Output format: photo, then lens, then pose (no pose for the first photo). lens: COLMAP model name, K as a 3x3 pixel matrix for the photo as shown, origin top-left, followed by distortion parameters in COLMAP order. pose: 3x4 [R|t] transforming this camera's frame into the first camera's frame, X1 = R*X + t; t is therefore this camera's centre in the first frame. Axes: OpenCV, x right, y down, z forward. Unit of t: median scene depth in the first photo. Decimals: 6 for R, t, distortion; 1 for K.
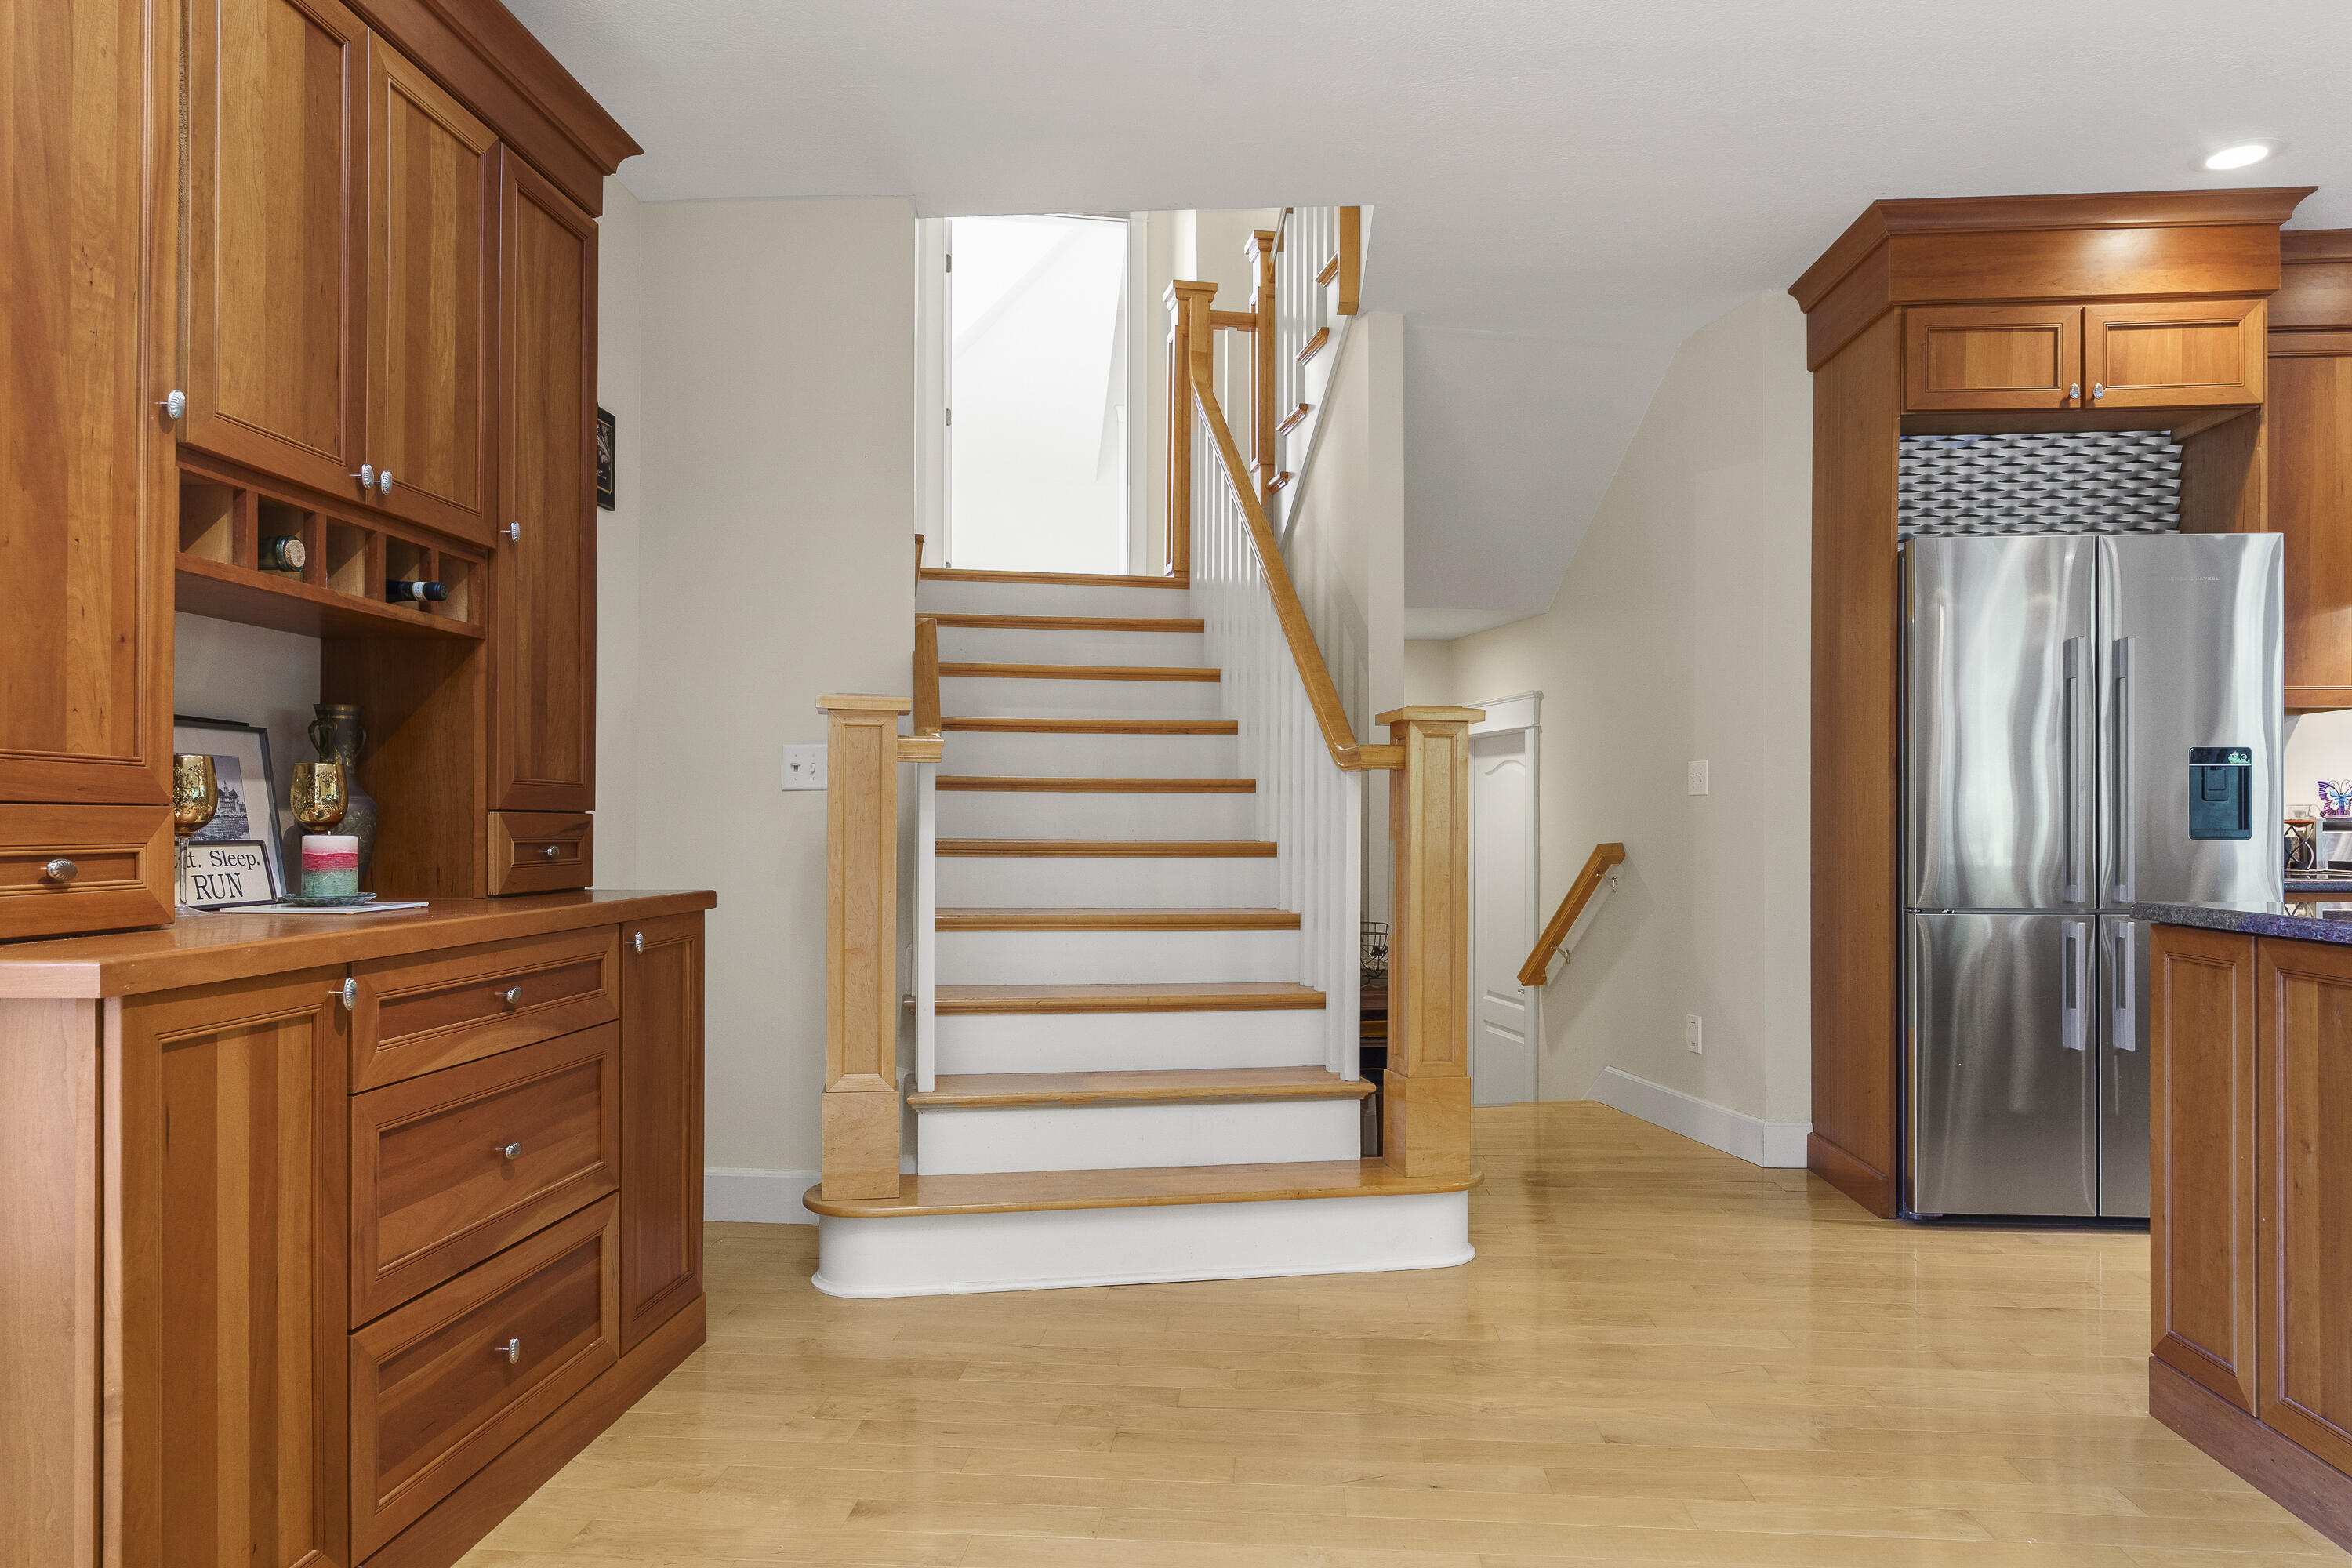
lens RADIAL K [[1494.4, 0, 1179.8], [0, 1494.4, 804.6], [0, 0, 1]] dist [0.005213, 0.001935]
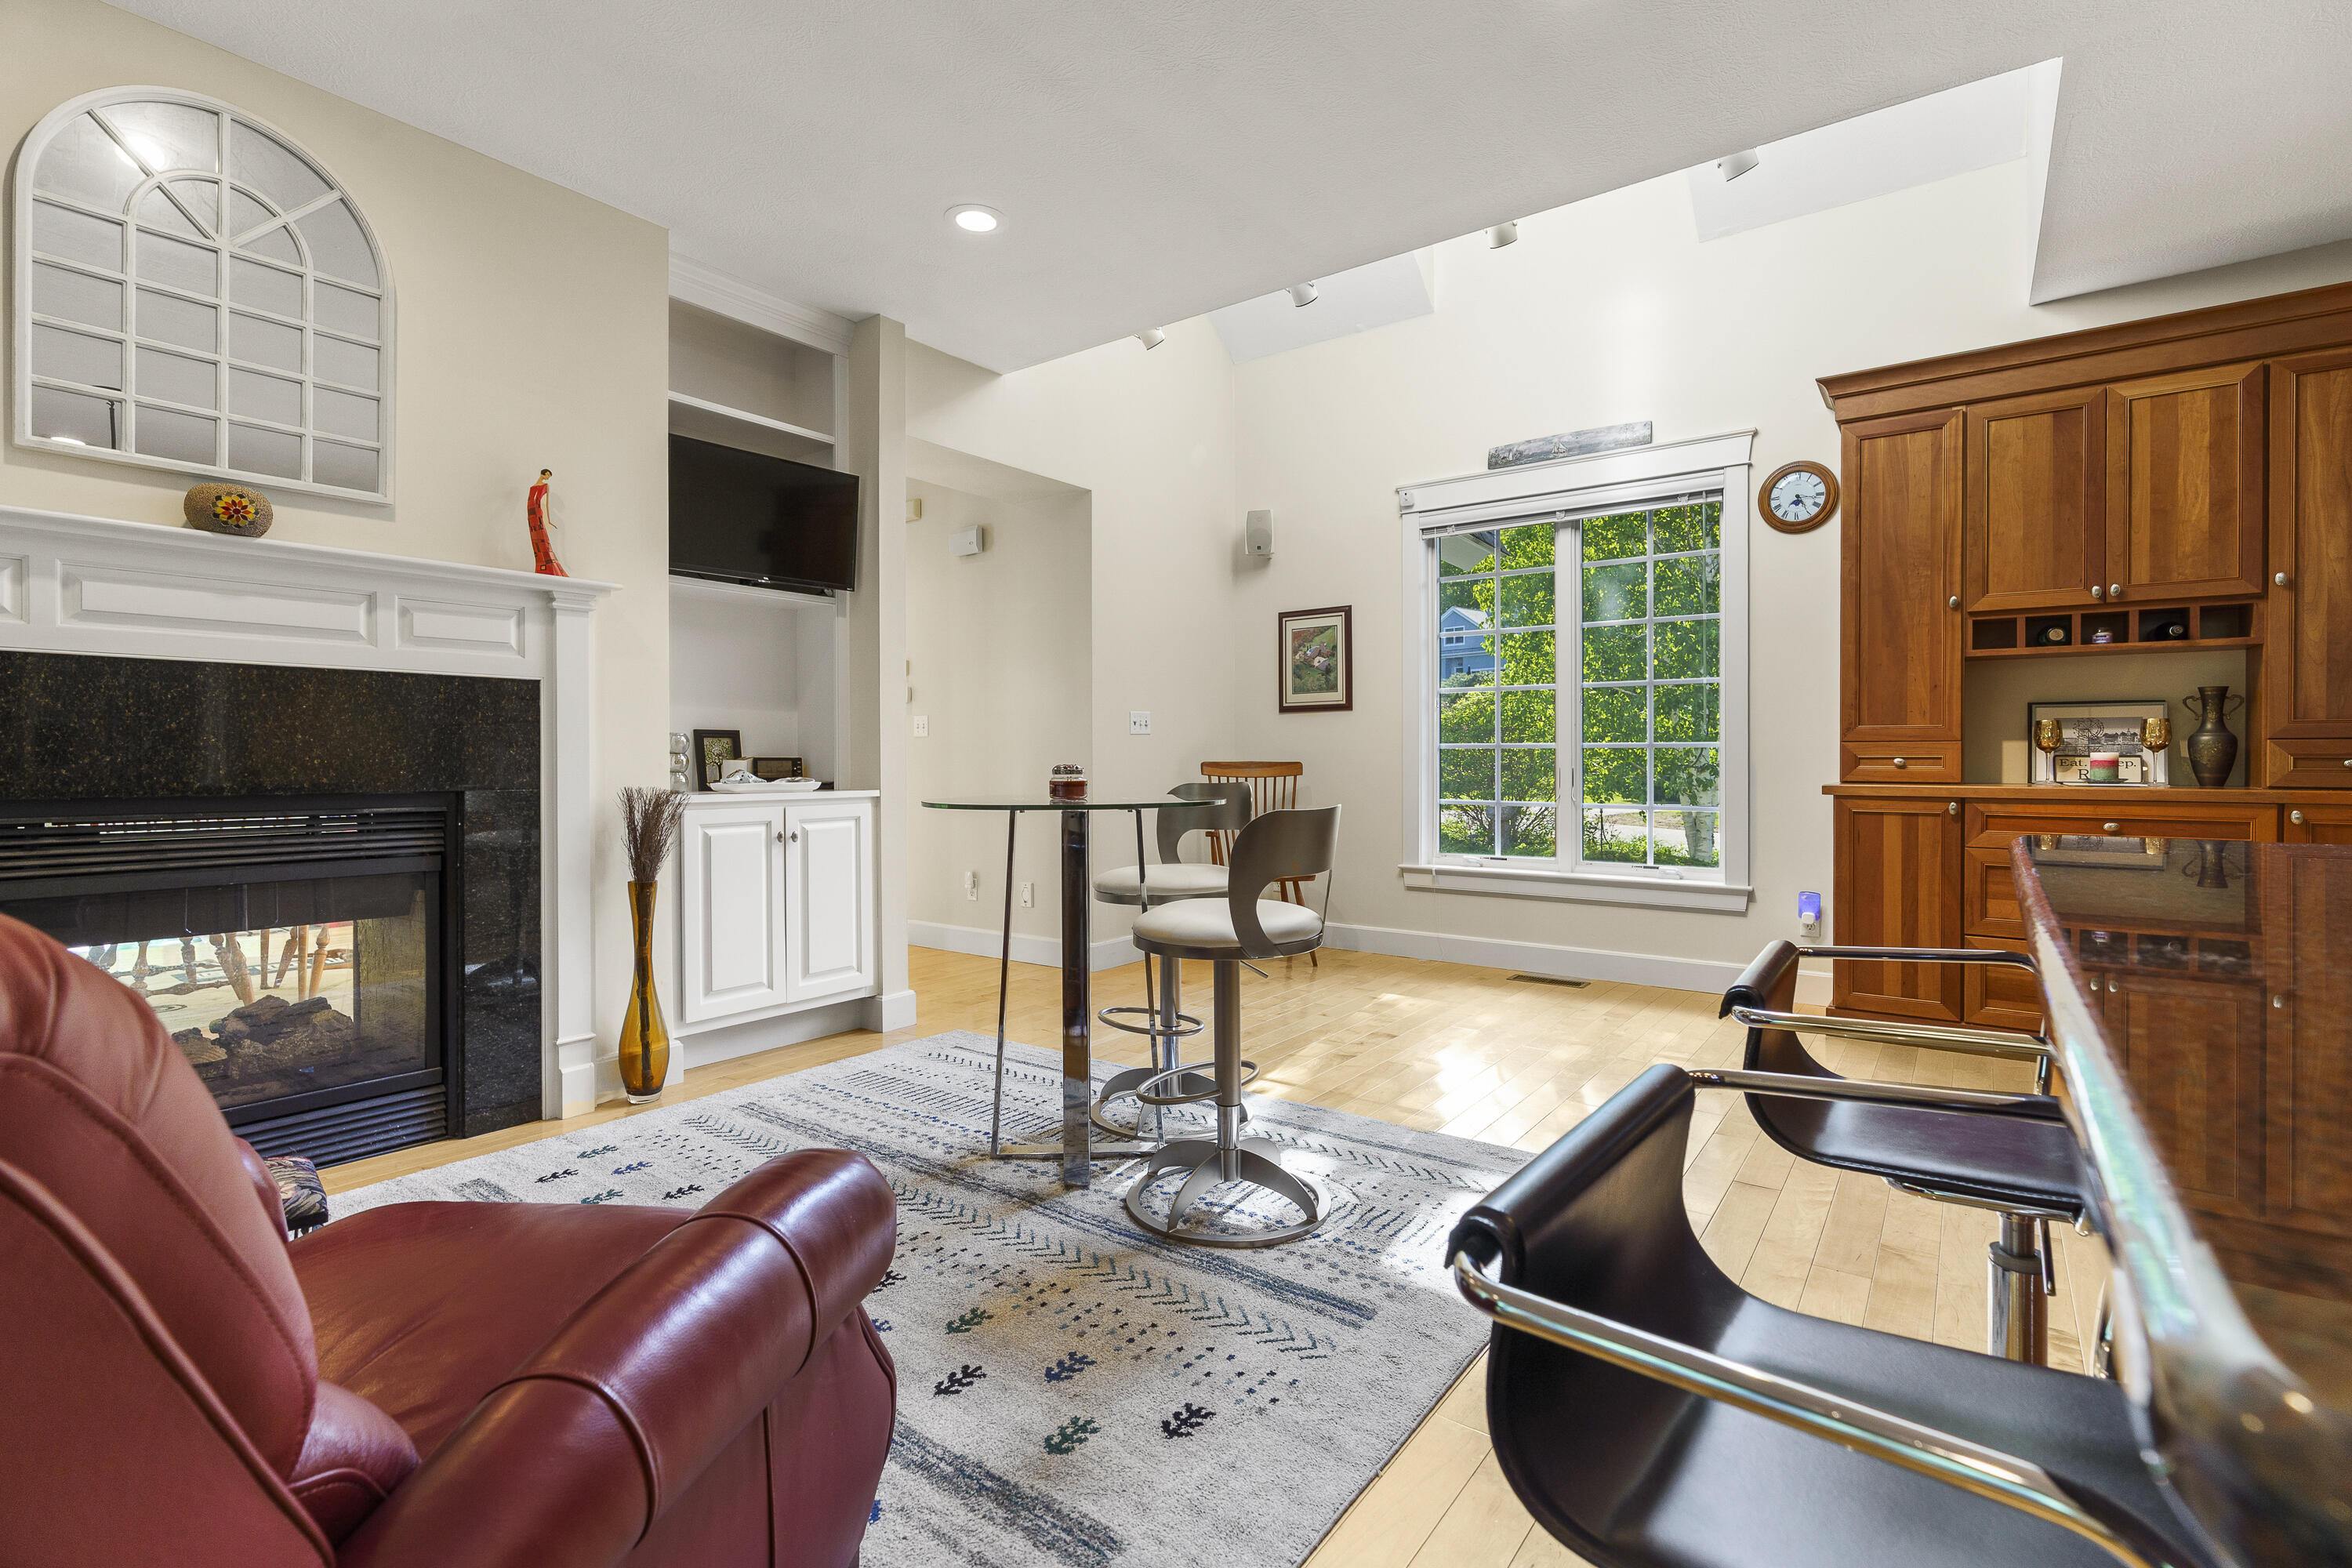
lens RADIAL K [[1073.2, 0, 1171.1], [0, 1073.2, 754.3], [0, 0, 1]] dist [-0.003651, 0.000742]
pose [[-0.536385, 0.003019, -0.843968, 1.750303], [0.008377, 0.999963, -0.001747, 0.015066], [0.843932, -0.008007, -0.536391, 0.783551]]
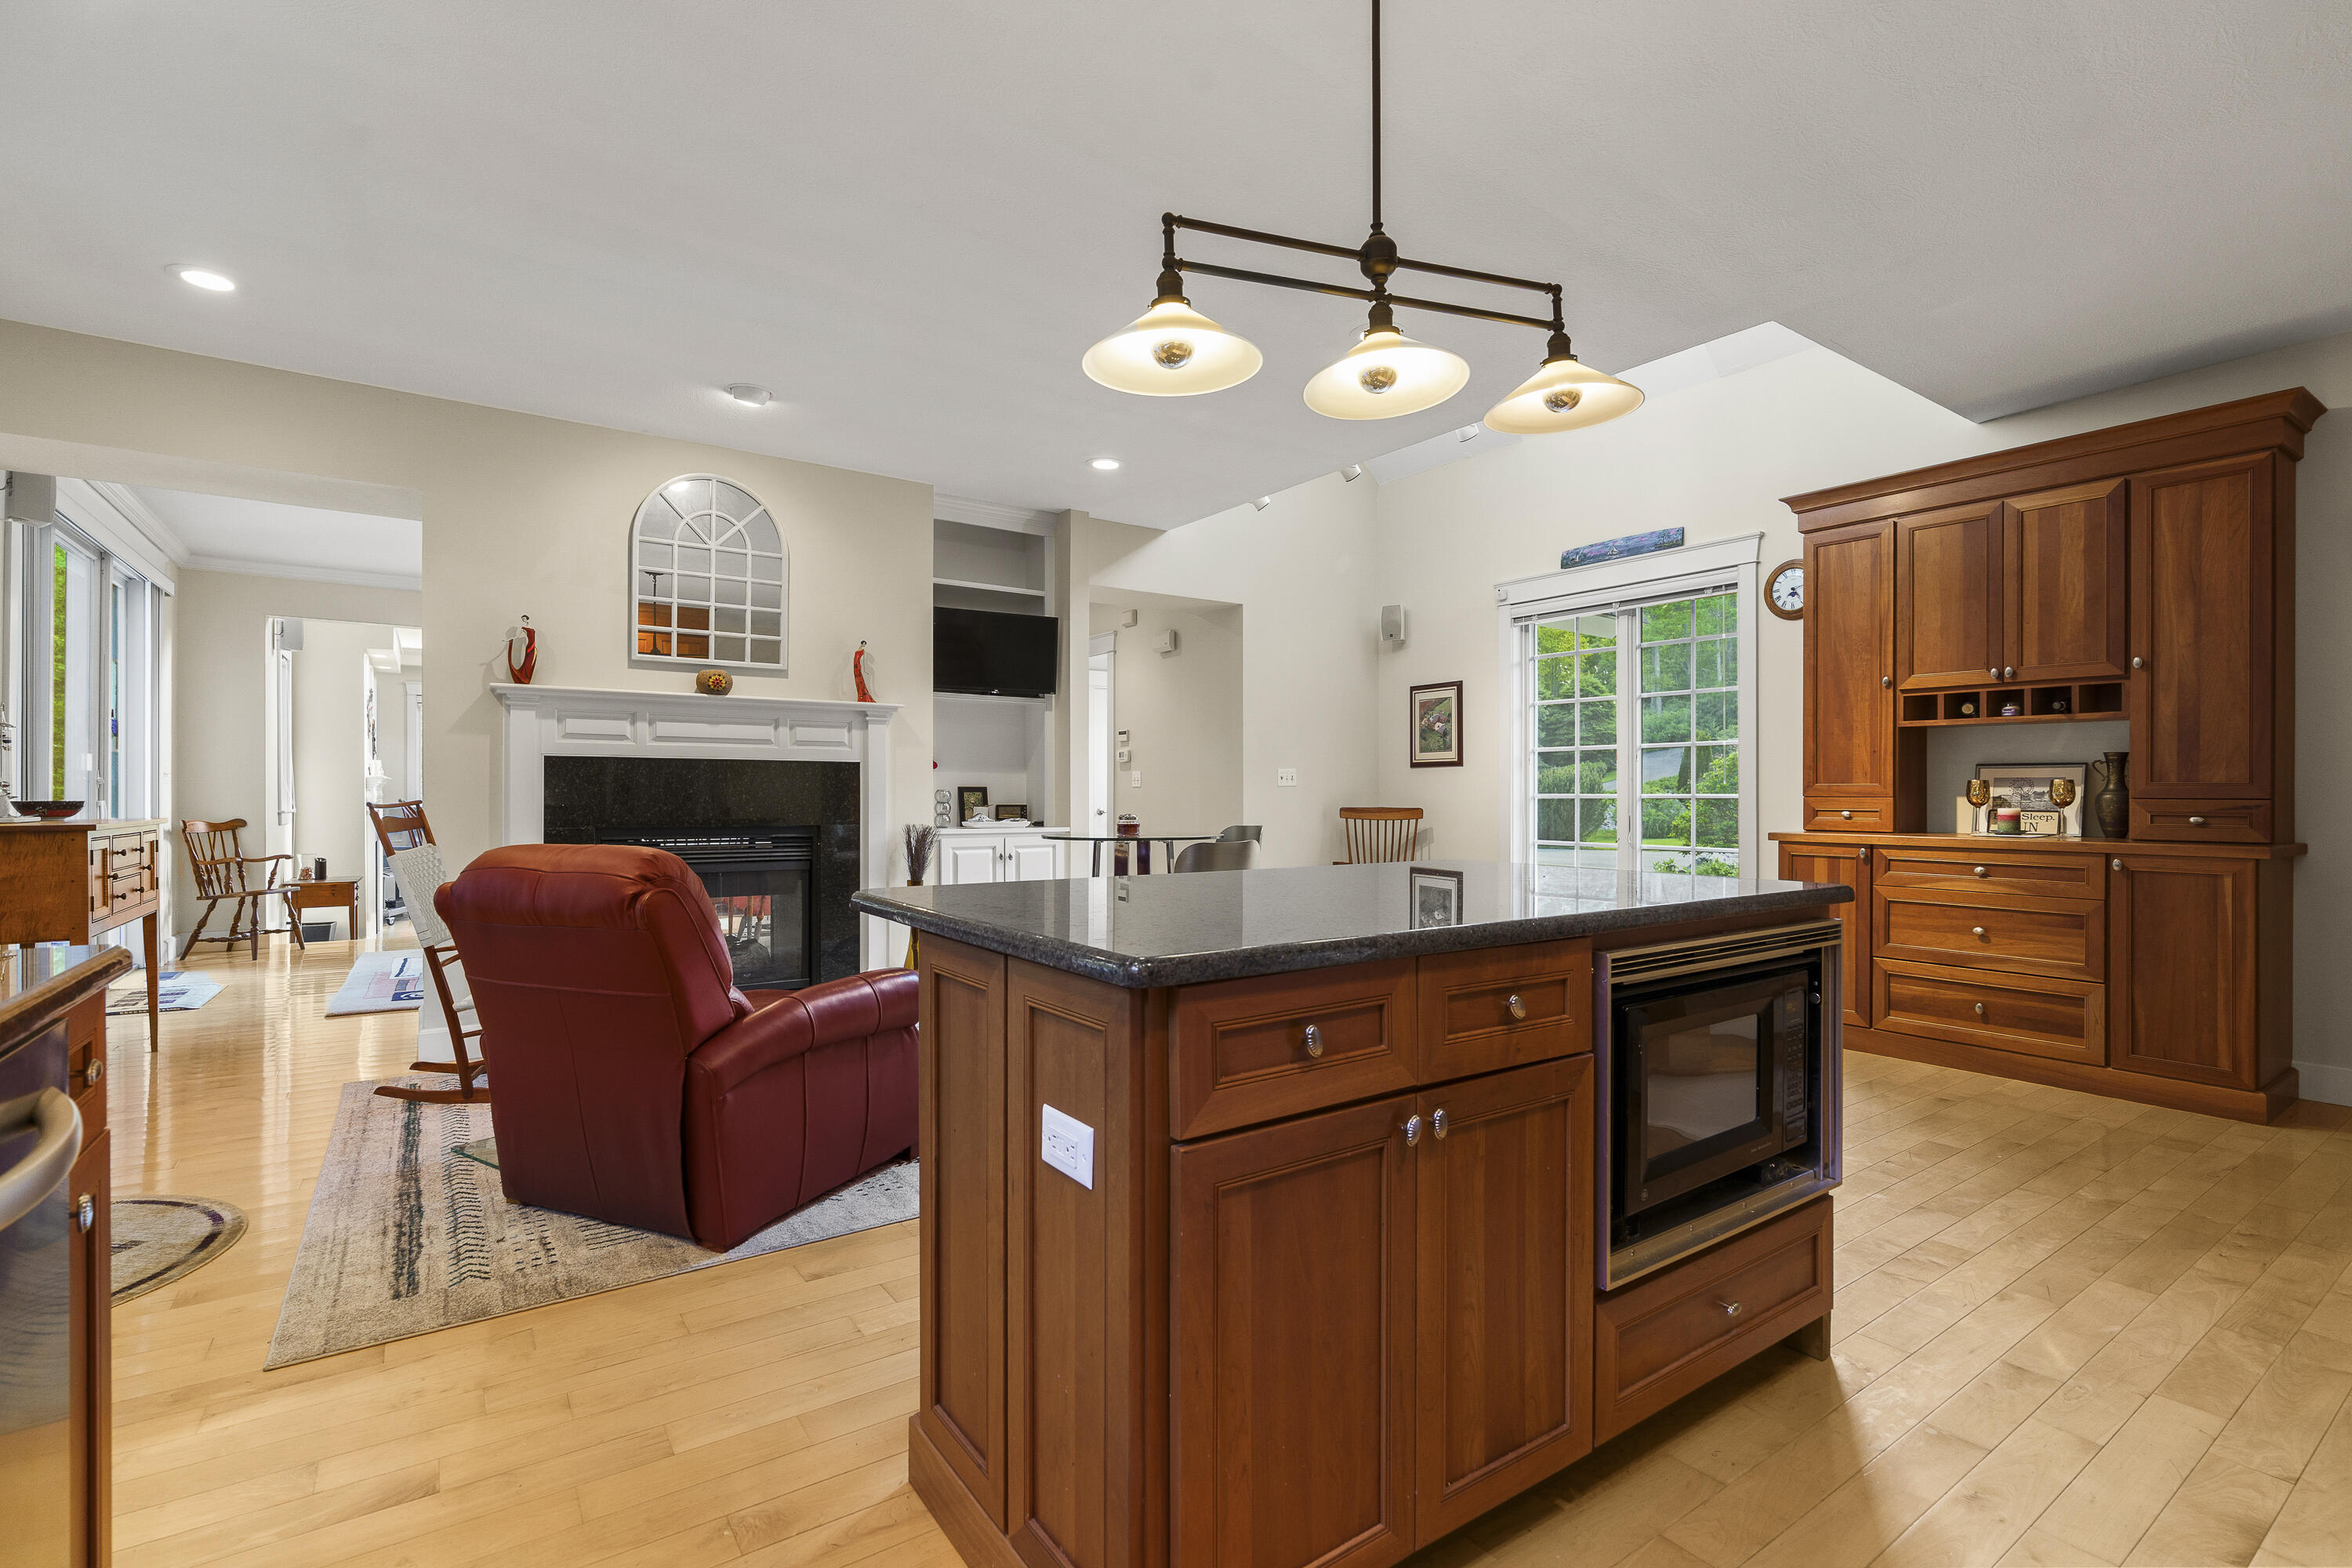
lens RADIAL K [[1073.2, 0, 1170.5], [0, 1073.2, 785.9], [0, 0, 1]] dist [-0.003651, 0.000742]
pose [[-0.774318, -0.000609, -0.632797, 2.031256], [0.005945, 0.999948, -0.008237, -0.015148], [0.632769, -0.010140, -0.774274, 1.753087]]
